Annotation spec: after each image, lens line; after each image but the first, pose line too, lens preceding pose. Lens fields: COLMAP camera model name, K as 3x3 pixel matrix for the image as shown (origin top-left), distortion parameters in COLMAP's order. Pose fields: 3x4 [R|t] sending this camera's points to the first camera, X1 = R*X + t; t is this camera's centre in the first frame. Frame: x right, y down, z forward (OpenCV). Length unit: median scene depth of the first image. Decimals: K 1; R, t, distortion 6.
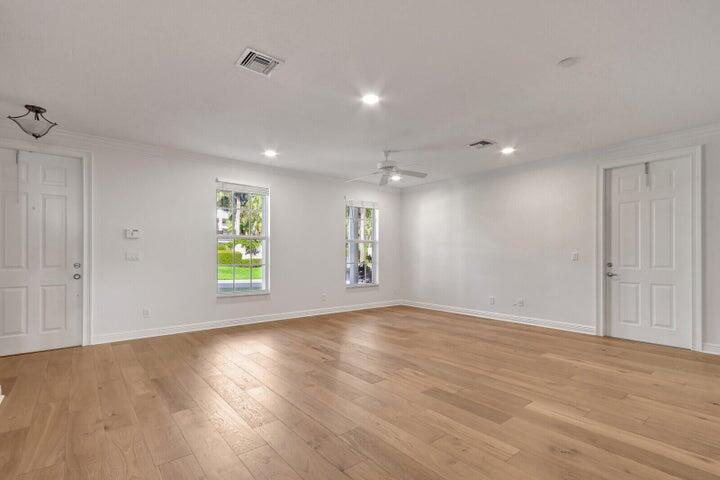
lens RADIAL K [[338.2, 0, 358.2], [0, 338.2, 255.8], [0, 0, 1]] dist [-0.000286, 0.000008]
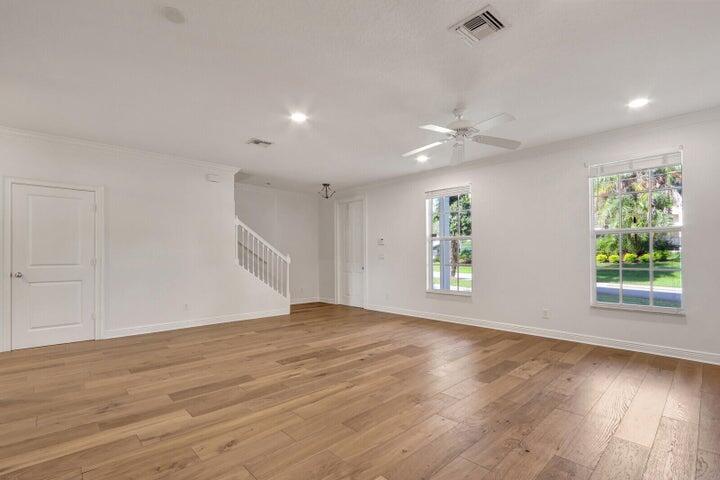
lens RADIAL K [[338.2, 0, 358.2], [0, 338.2, 255.8], [0, 0, 1]] dist [-0.000286, 0.000008]
pose [[0.064586, -0.004004, -0.997904, 1.129773], [0.003328, 0.999987, -0.003796, 0.002836], [0.997907, -0.003076, 0.064599, 1.077037]]
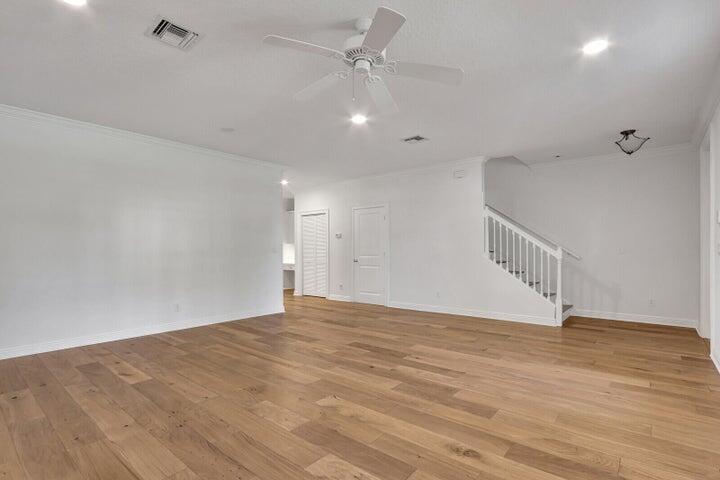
lens RADIAL K [[343.7, 0, 355.6], [0, 343.7, 257.8], [0, 0, 1]] dist [0.001672, 0.000129]
pose [[-0.981995, 0.002202, -0.188897, 0.267596], [-0.000794, 0.999875, 0.015781, 0.008590], [0.188908, 0.015647, -0.981870, 2.104858]]
